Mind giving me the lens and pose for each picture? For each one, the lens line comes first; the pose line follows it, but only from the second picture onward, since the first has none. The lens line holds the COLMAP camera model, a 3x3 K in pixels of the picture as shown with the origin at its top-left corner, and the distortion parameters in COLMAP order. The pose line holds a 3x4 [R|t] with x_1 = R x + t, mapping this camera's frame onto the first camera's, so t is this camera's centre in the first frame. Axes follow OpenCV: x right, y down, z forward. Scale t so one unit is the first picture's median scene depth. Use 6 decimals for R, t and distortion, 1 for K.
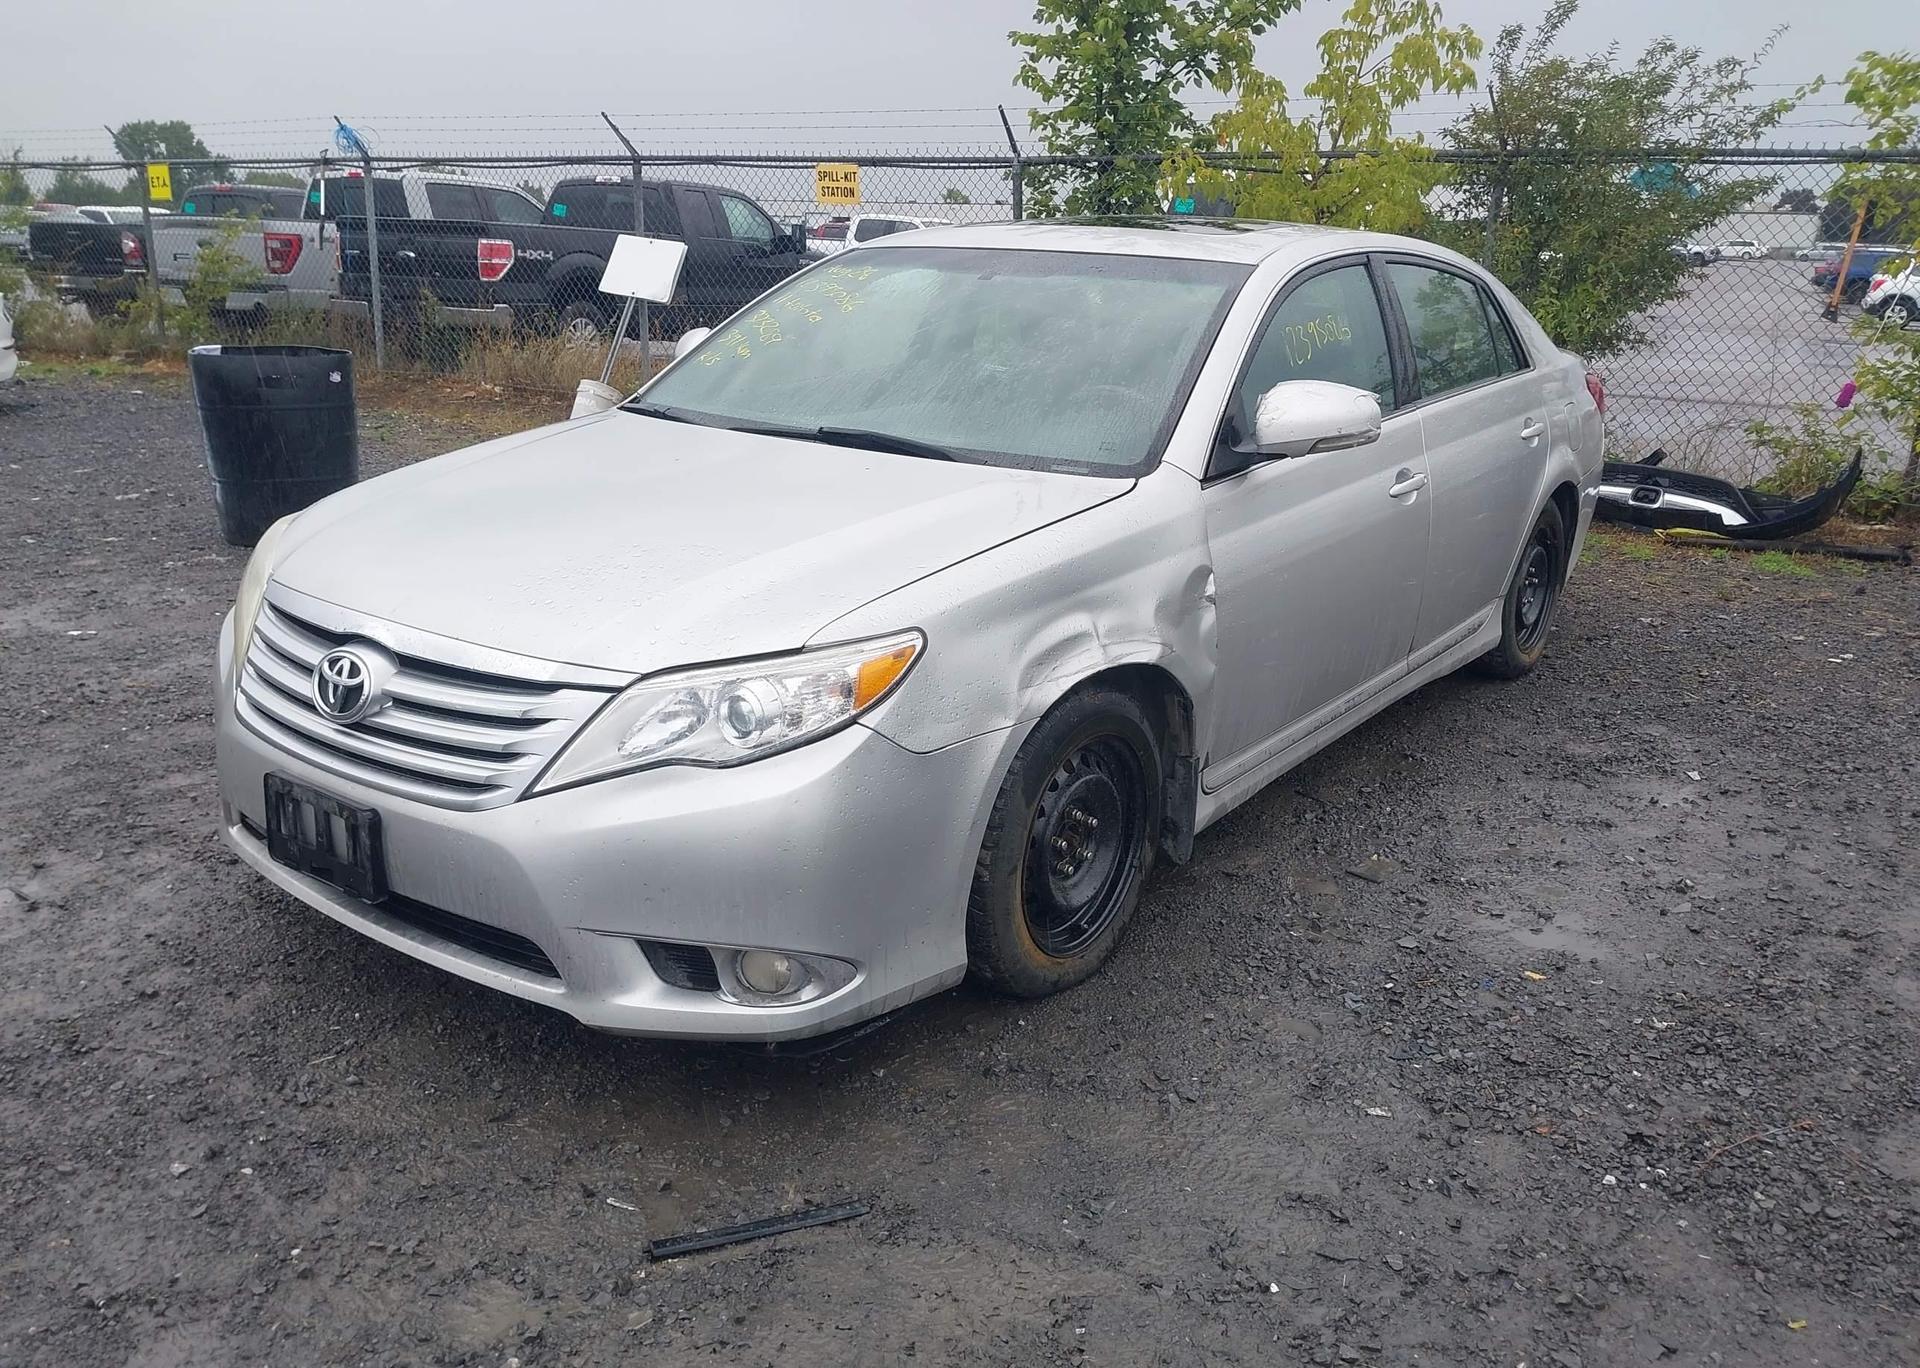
lens RADIAL K [[1474.6, 0, 982.7], [0, 1474.6, 692.3], [0, 0, 1]] dist [0.009448, -0.007488]
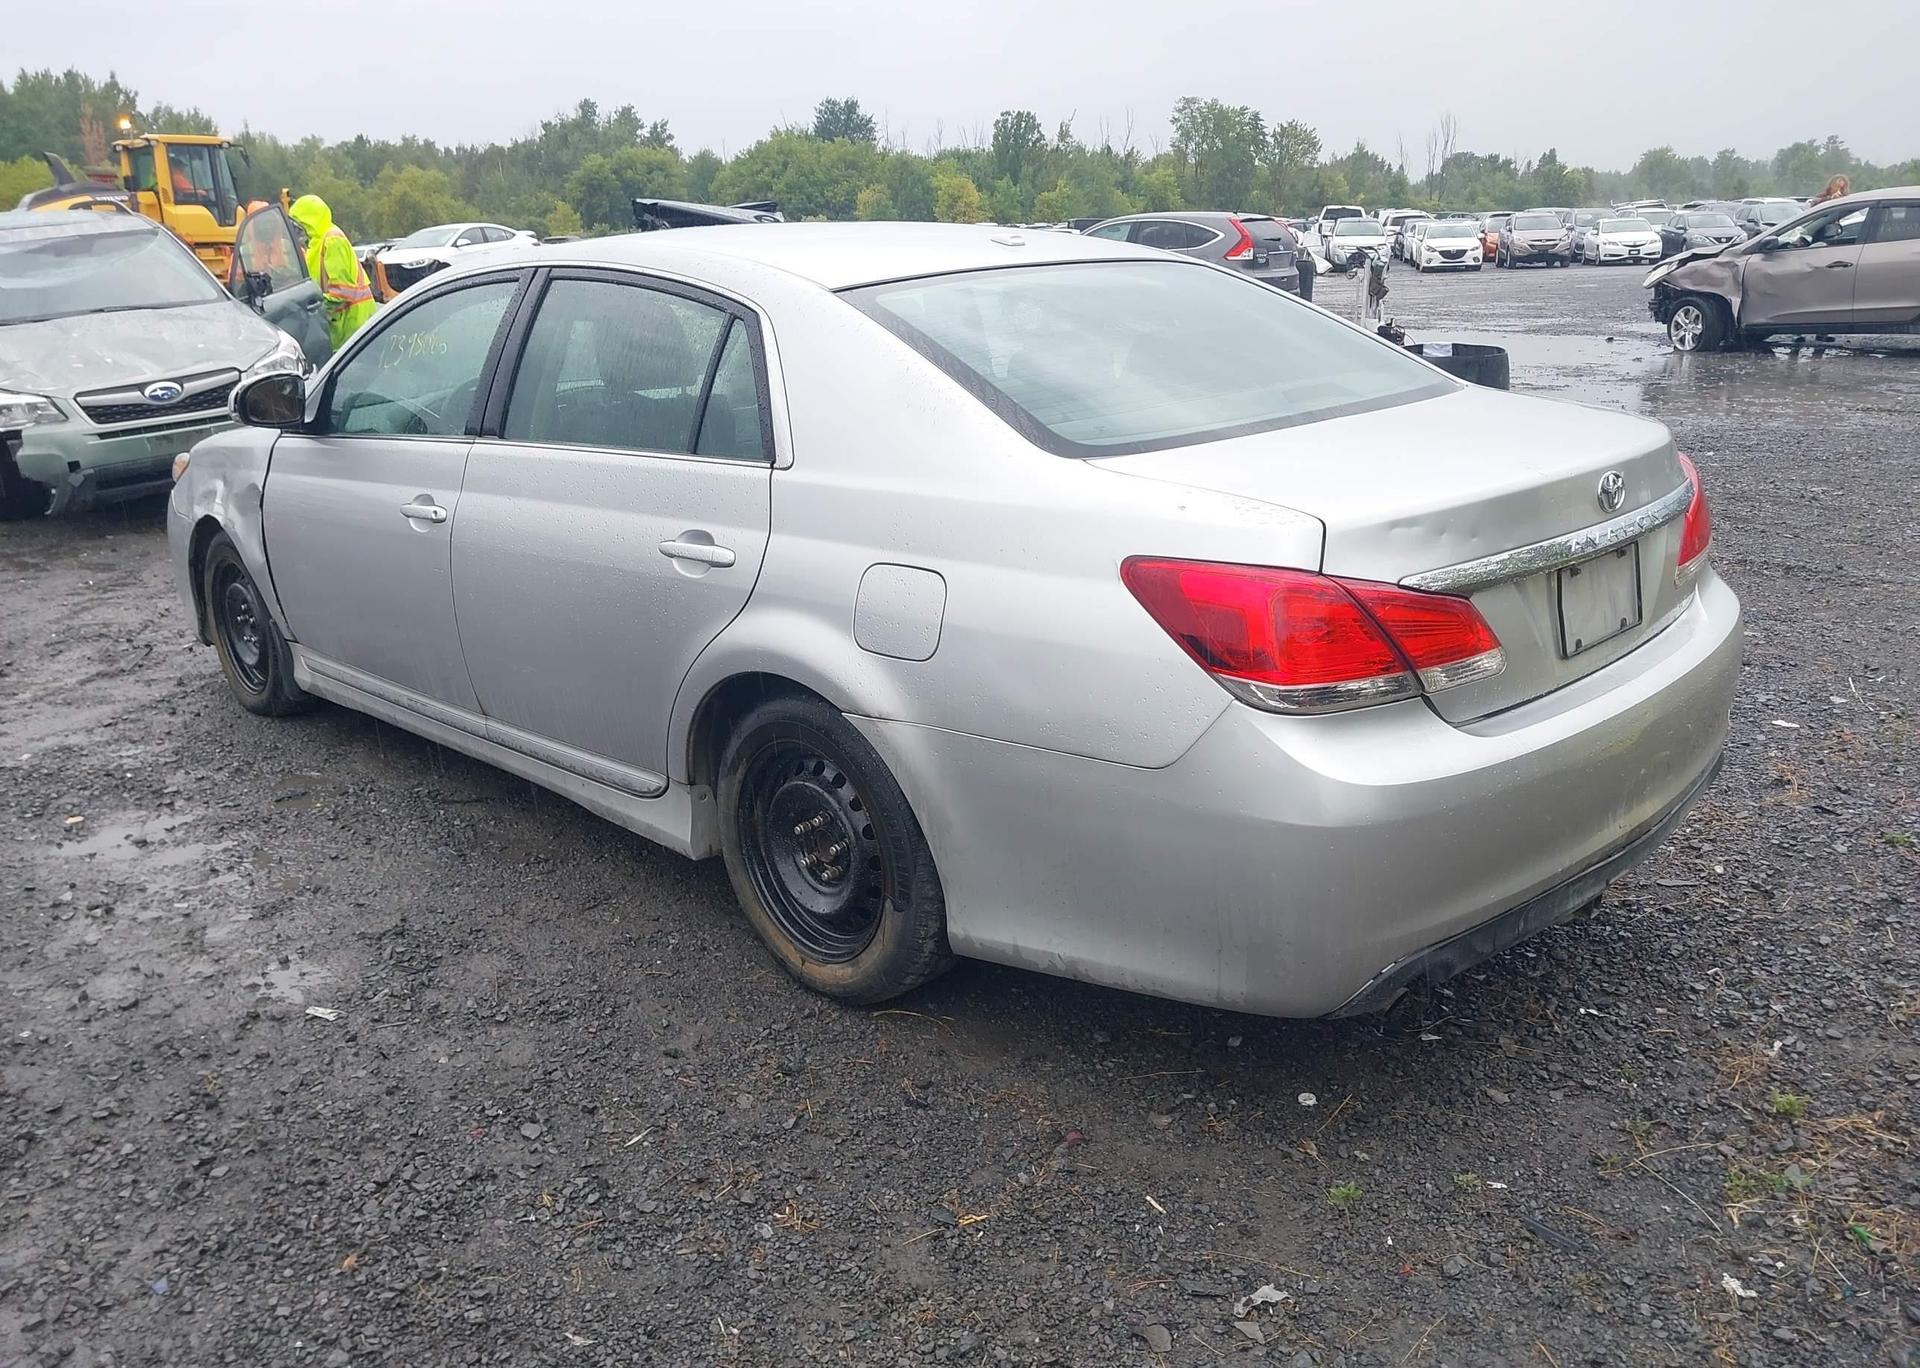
lens RADIAL K [[1478.6, 0, 981.2], [0, 1478.6, 687.5], [0, 0, 1]] dist [0.031394, -0.039940]
pose [[-0.105735, 0.276996, -0.955036, 1.007391], [-0.276993, 0.914202, 0.295819, -0.353323], [0.955037, 0.295816, -0.019937, 1.176291]]
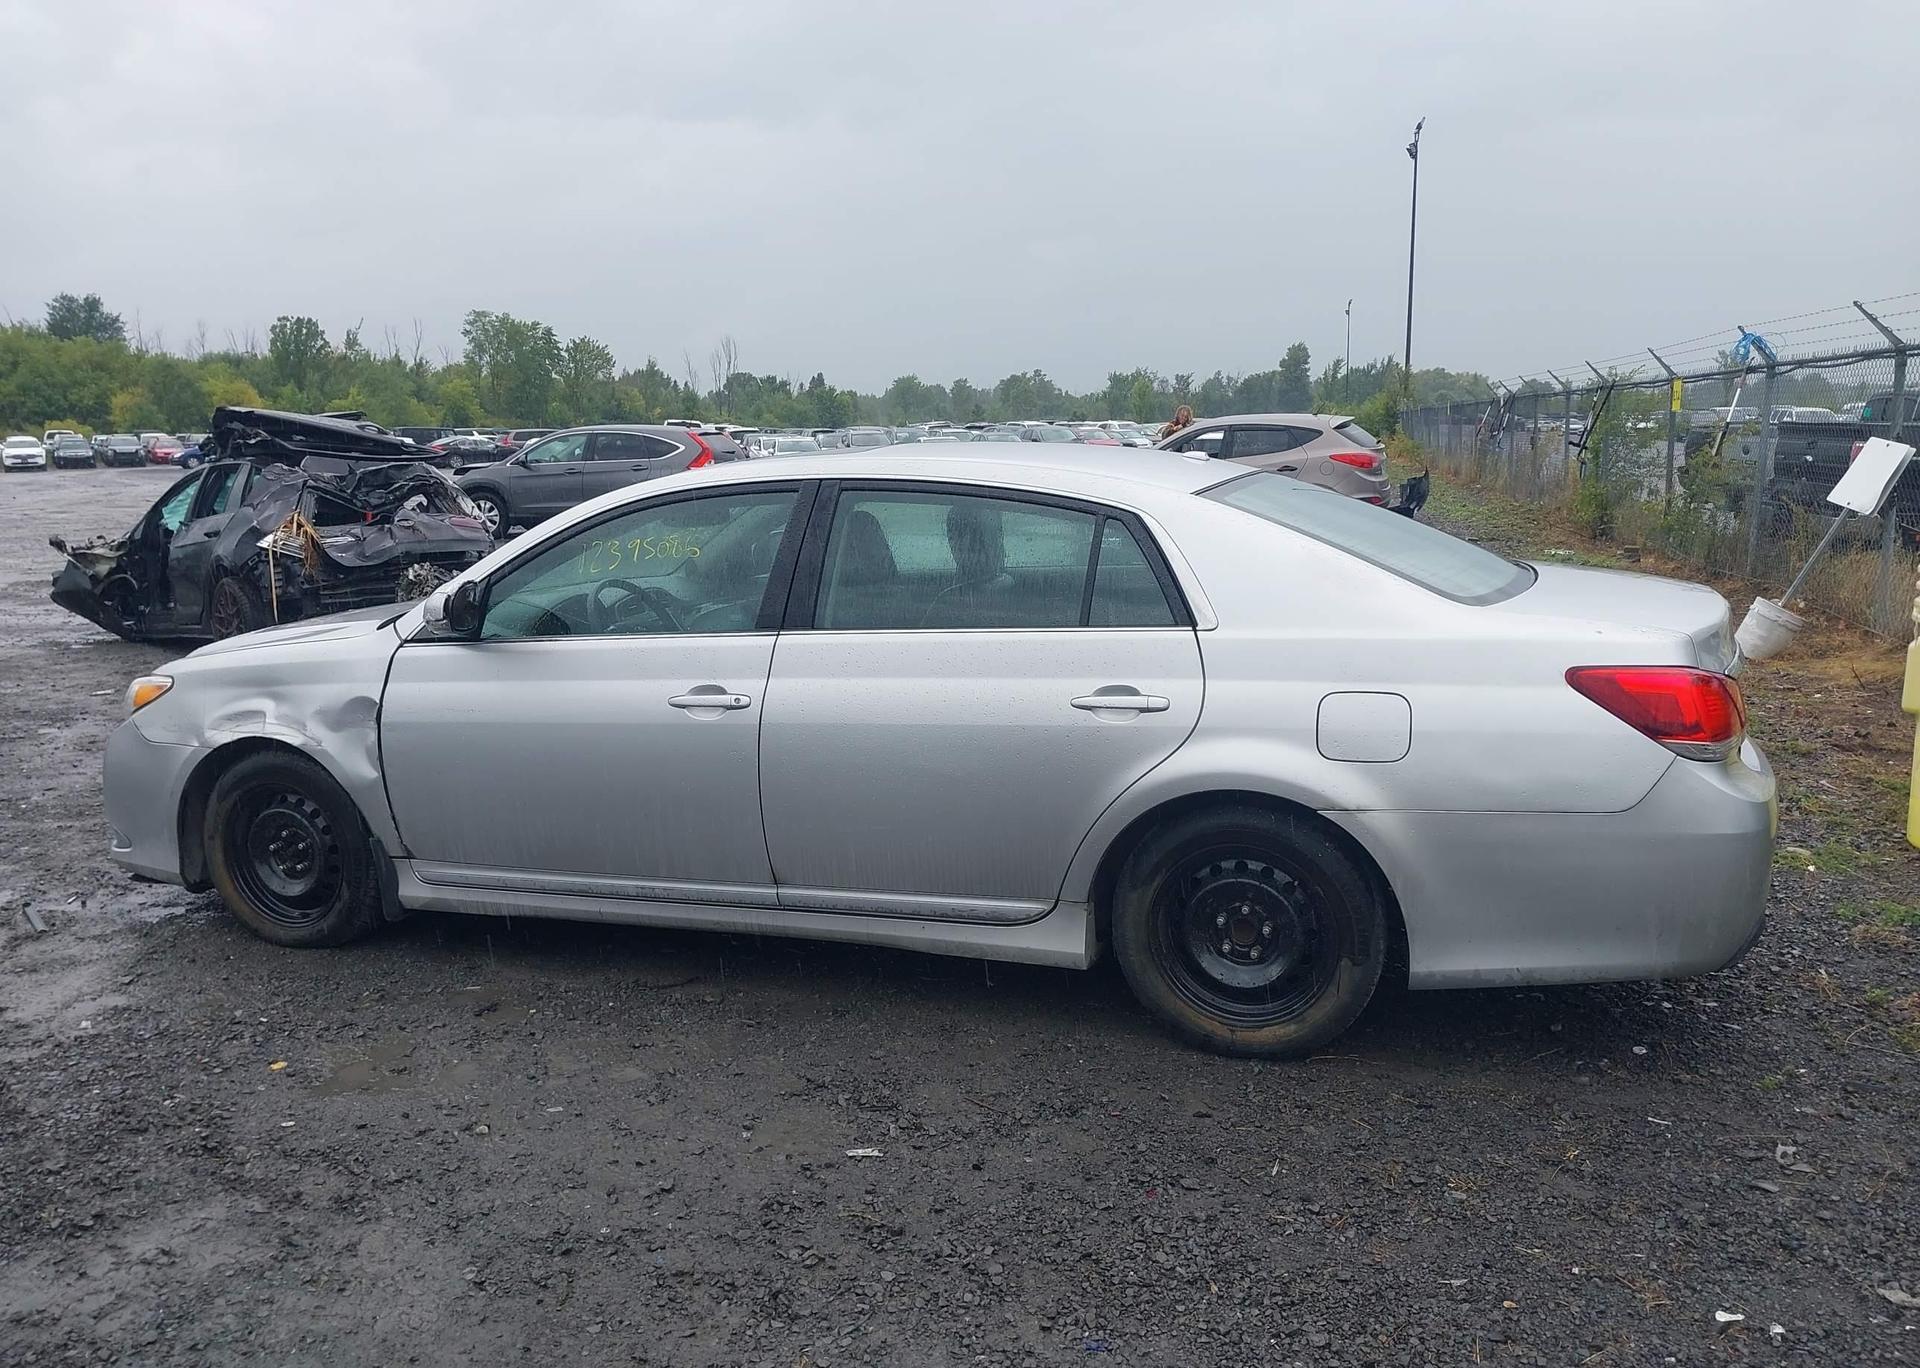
lens RADIAL K [[1474.6, 0, 982.7], [0, 1474.6, 692.3], [0, 0, 1]] dist [0.009448, -0.007488]
pose [[0.335841, 0.142487, -0.931079, 1.089770], [-0.262756, 0.963424, 0.052661, -0.209659], [0.904528, 0.226961, 0.360997, 0.678235]]
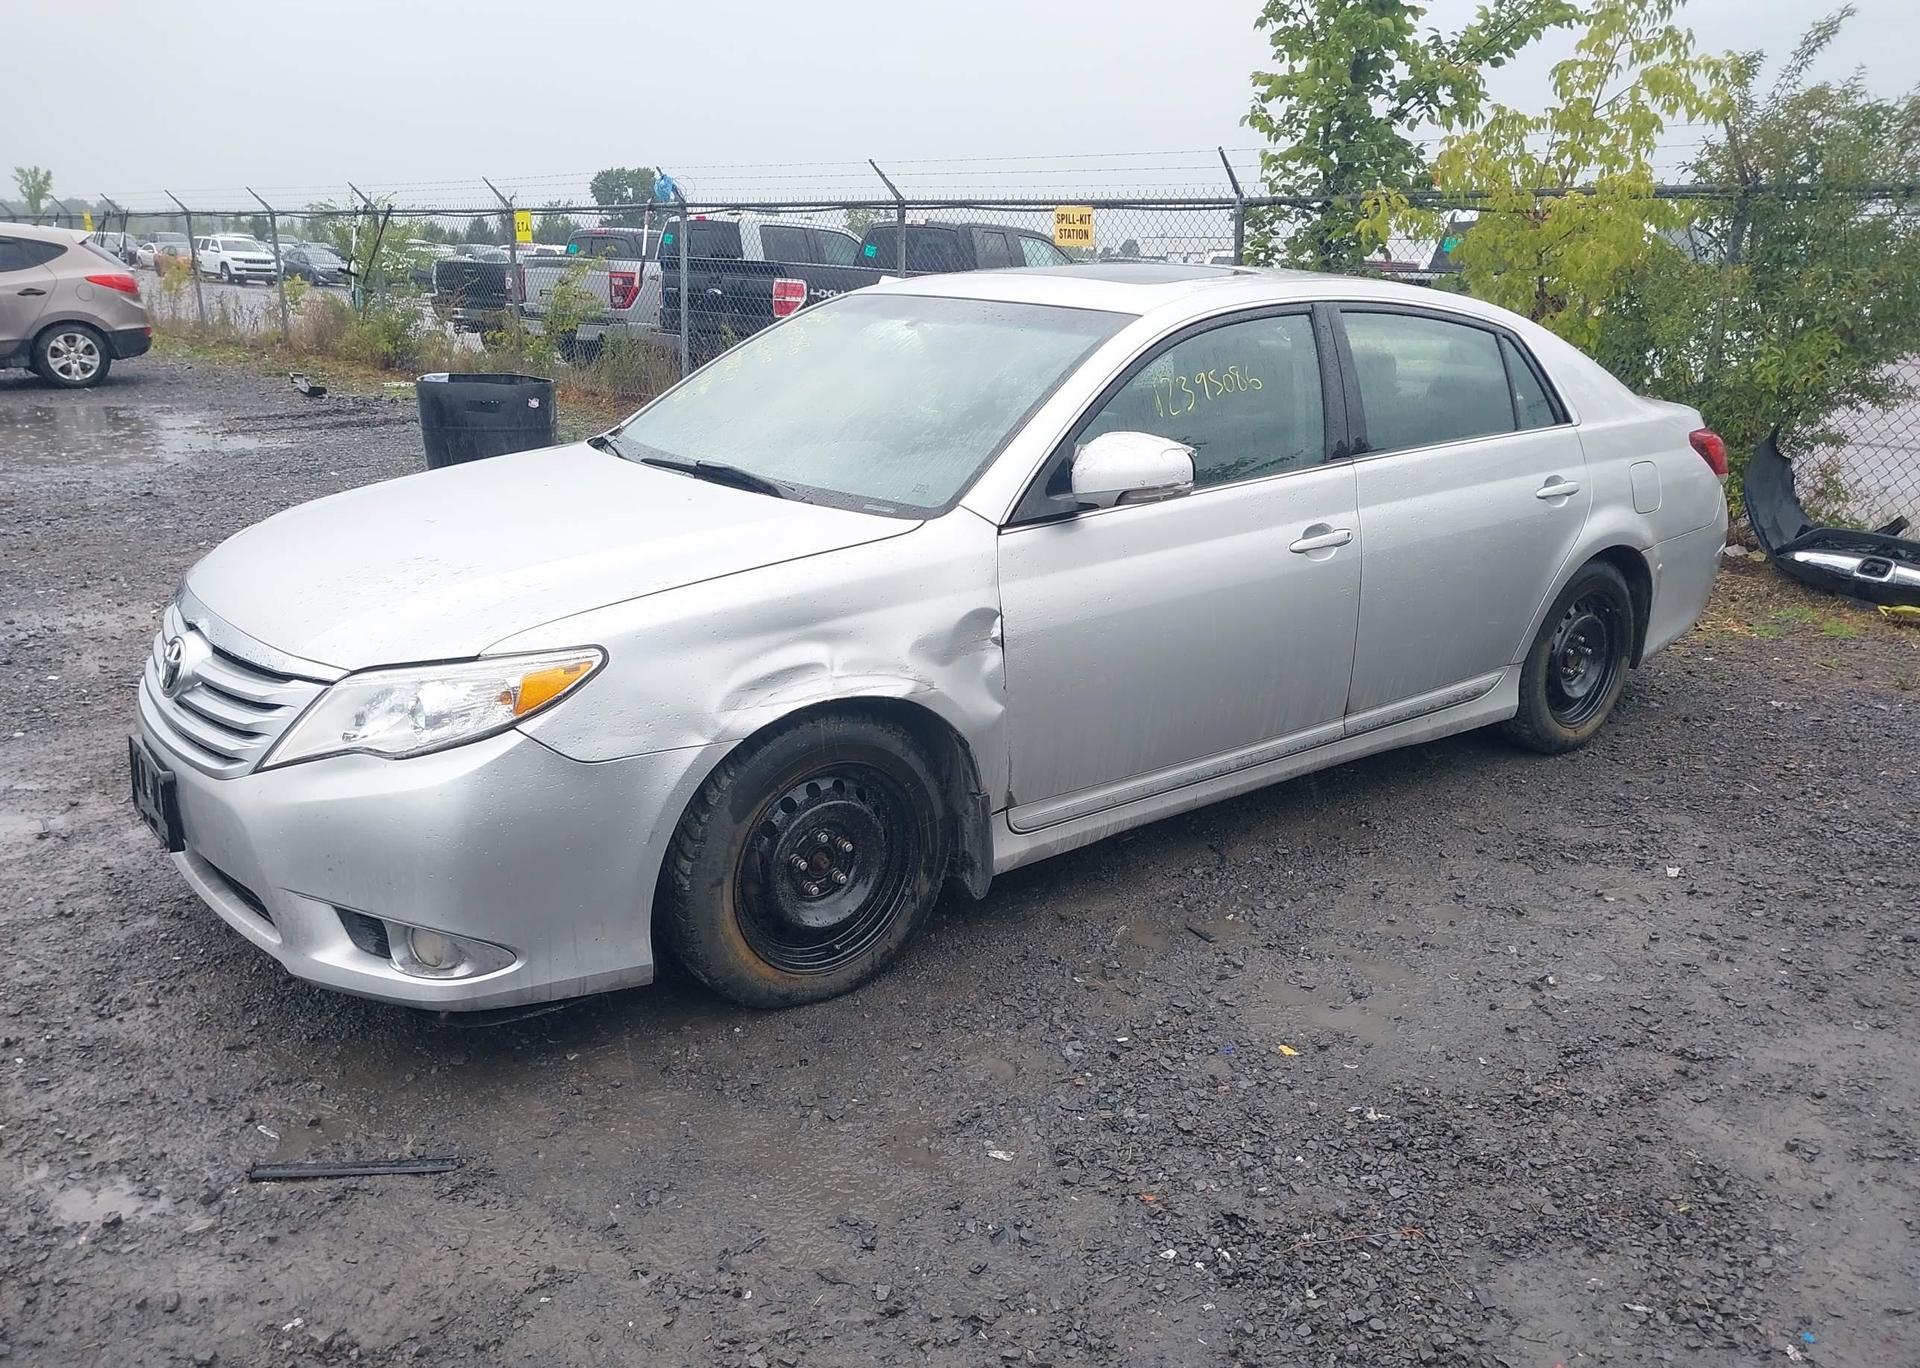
lens RADIAL K [[1478.6, 0, 981.2], [0, 1478.6, 687.5], [0, 0, 1]] dist [0.031394, -0.039940]
pose [[0.967706, 0.069208, -0.242396, 0.267093], [-0.075665, 0.996981, -0.017420, -0.008455], [0.240459, 0.035199, 0.970021, 0.002760]]
